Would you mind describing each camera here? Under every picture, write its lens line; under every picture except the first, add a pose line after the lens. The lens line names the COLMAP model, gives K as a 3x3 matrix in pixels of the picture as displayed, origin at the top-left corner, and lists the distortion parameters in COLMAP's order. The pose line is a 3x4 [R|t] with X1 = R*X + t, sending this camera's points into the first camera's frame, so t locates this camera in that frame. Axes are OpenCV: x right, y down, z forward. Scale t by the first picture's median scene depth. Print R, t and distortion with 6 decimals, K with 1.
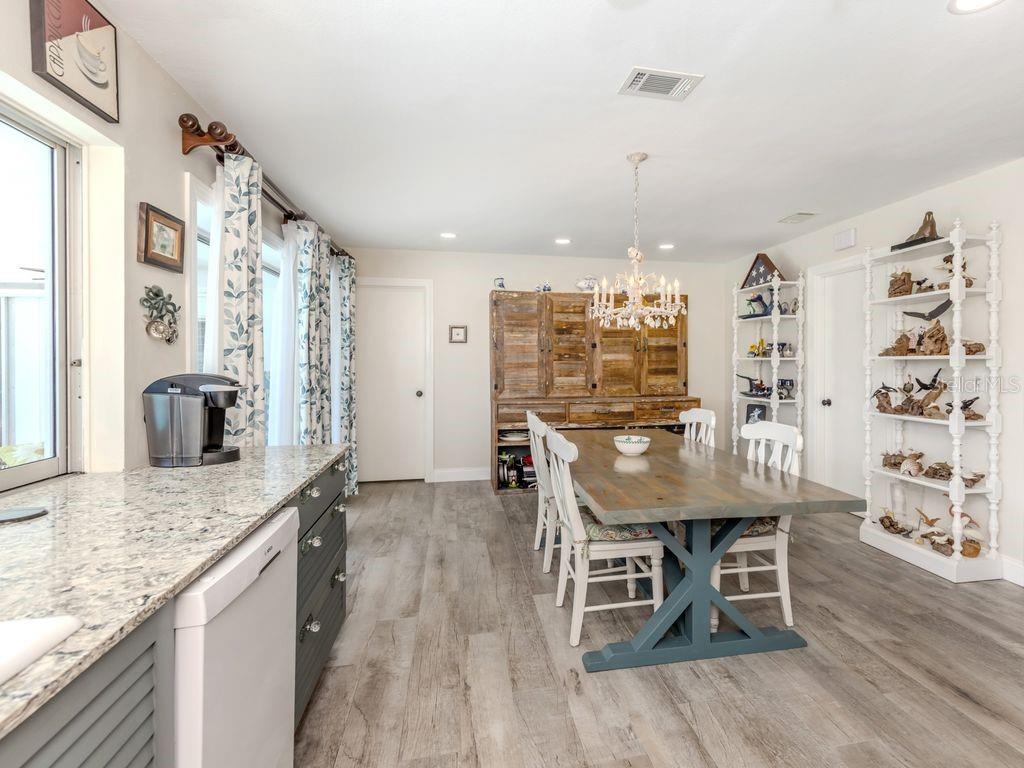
lens RADIAL K [[511.3, 0, 565.6], [0, 511.3, 368.1], [0, 0, 1]] dist [0.006107, 0.001220]
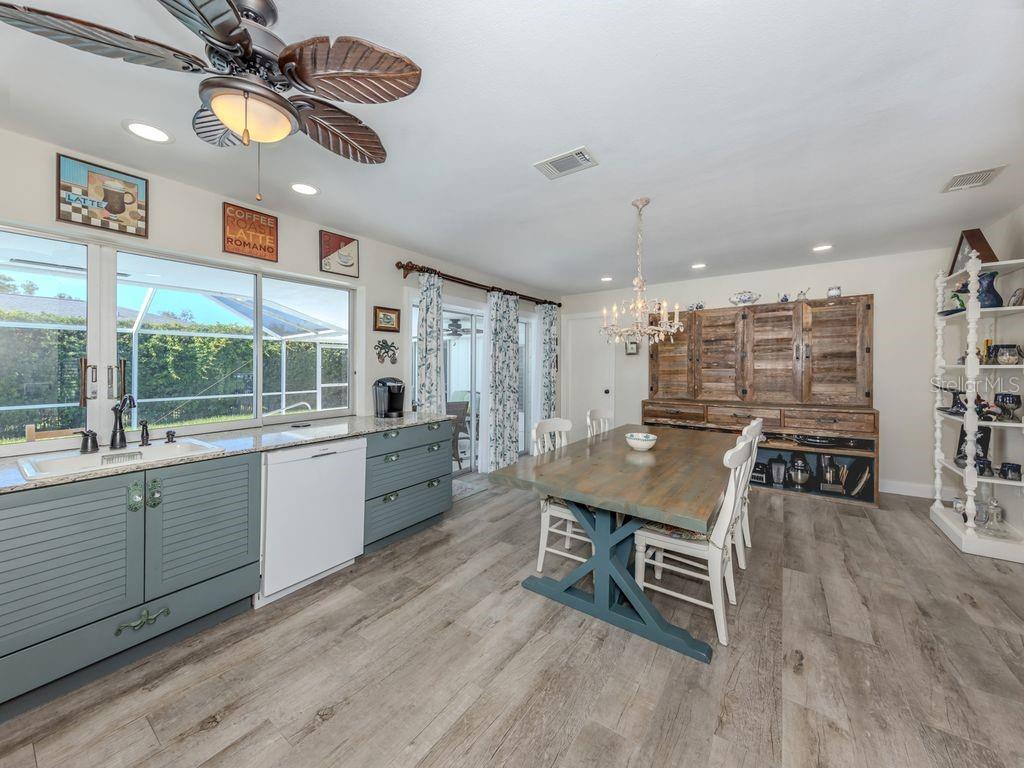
lens RADIAL K [[380.3, 0, 513.9], [0, 380.3, 370.4], [0, 0, 1]] dist [0.001520, 0.000125]
pose [[0.674585, 0.004361, -0.738184, 0.599706], [-0.004584, 0.999988, 0.001719, -0.016982], [0.738183, 0.002224, 0.674597, 0.181267]]
